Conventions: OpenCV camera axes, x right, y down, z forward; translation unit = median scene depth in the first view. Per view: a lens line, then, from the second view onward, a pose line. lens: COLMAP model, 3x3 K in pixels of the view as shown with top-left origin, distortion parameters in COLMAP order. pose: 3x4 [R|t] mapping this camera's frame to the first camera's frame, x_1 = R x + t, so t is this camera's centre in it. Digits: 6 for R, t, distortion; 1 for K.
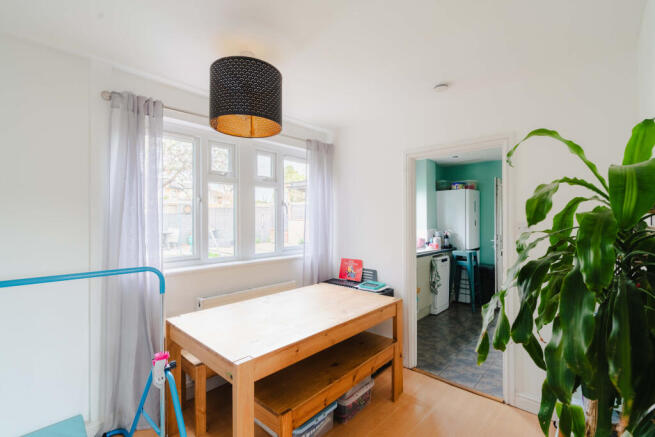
lens RADIAL K [[297.3, 0, 326.9], [0, 297.3, 218.9], [0, 0, 1]] dist [-0.017641, 0.004995]
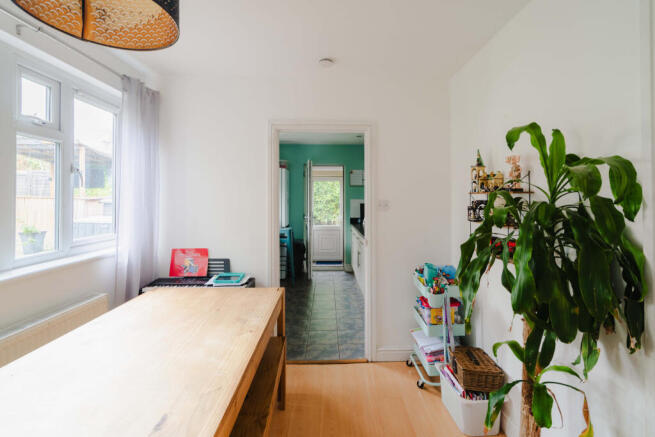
lens RADIAL K [[297.3, 0, 343.2], [0, 297.3, 194.2], [0, 0, 1]] dist [-0.017641, 0.004995]
pose [[0.702229, 0.013917, 0.711815, -0.190965], [-0.006236, 0.999891, -0.013398, 0.003655], [-0.711924, 0.004970, 0.702239, 0.193470]]
